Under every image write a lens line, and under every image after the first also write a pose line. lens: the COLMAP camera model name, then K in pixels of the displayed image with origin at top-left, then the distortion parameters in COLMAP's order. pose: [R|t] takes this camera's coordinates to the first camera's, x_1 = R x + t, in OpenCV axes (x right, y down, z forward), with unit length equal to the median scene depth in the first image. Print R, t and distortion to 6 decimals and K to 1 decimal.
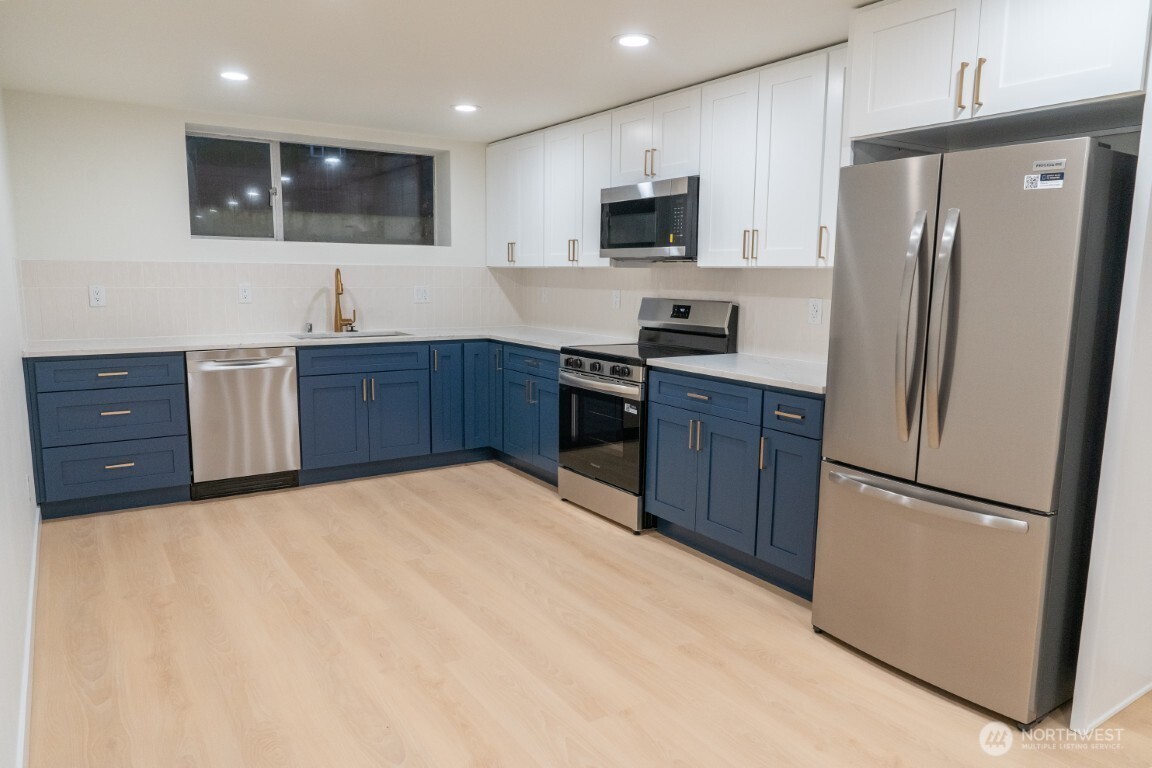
lens RADIAL K [[779.6, 0, 573.4], [0, 779.6, 381.2], [0, 0, 1]] dist [-0.002183, 0.009737]
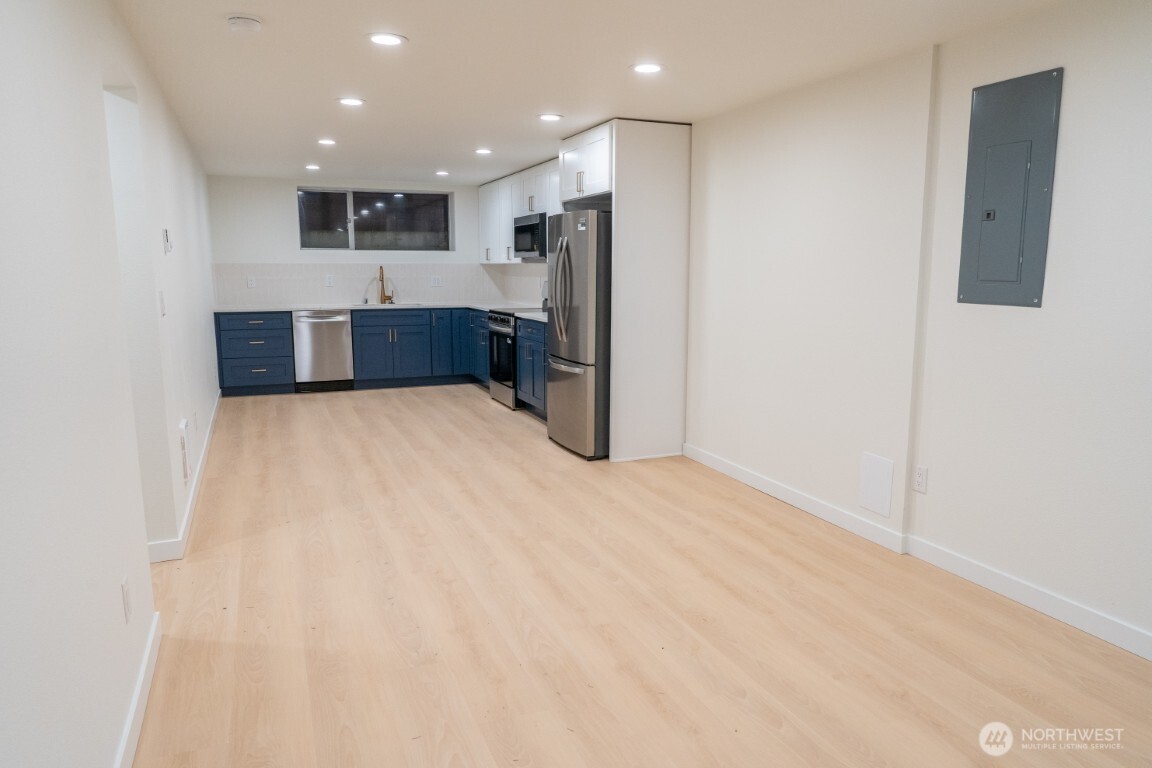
lens RADIAL K [[779.6, 0, 574.7], [0, 779.6, 383.6], [0, 0, 1]] dist [-0.002183, 0.009737]
pose [[0.980539, 0.017892, -0.195509, 0.545454], [-0.016208, 0.999817, 0.010208, 0.107044], [0.195656, -0.006840, 0.980649, -0.714636]]
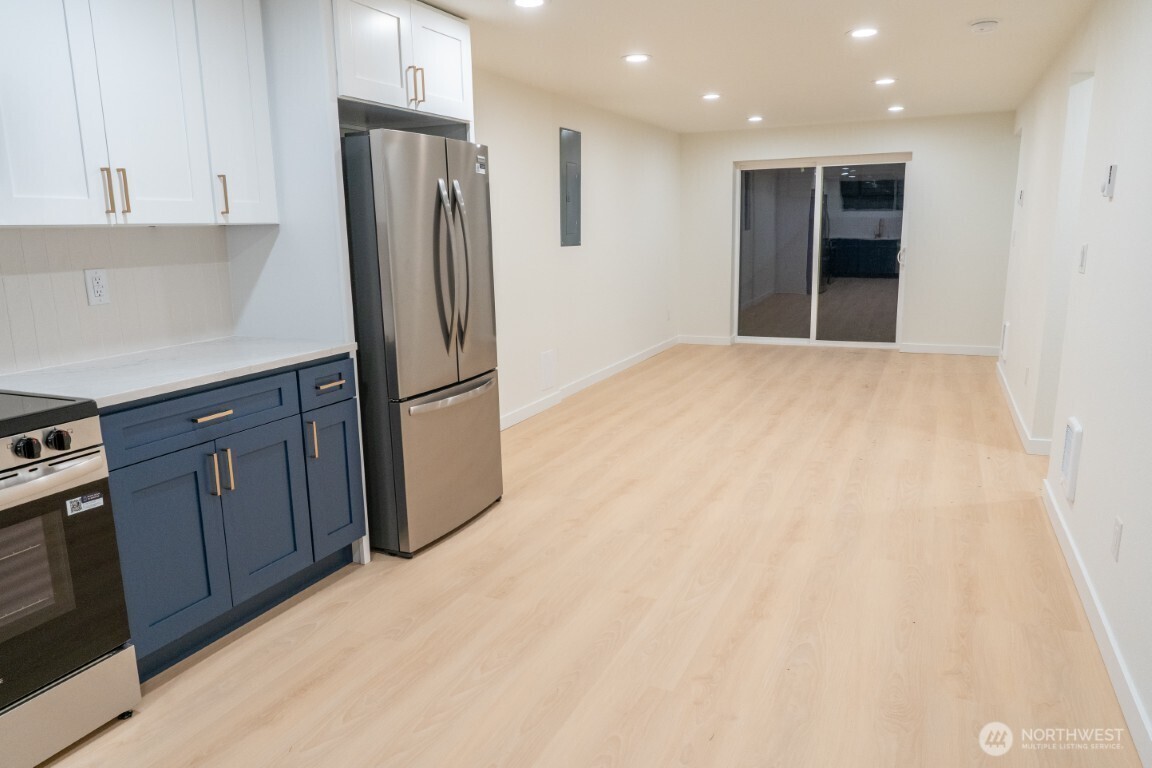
lens RADIAL K [[779.6, 0, 580.9], [0, 779.6, 384.3], [0, 0, 1]] dist [-0.002183, 0.009737]
pose [[-0.535043, -0.170682, 0.827403, -0.482370], [0.129877, 0.951119, 0.280188, -0.132614], [-0.834782, 0.257373, -0.486722, 0.894821]]
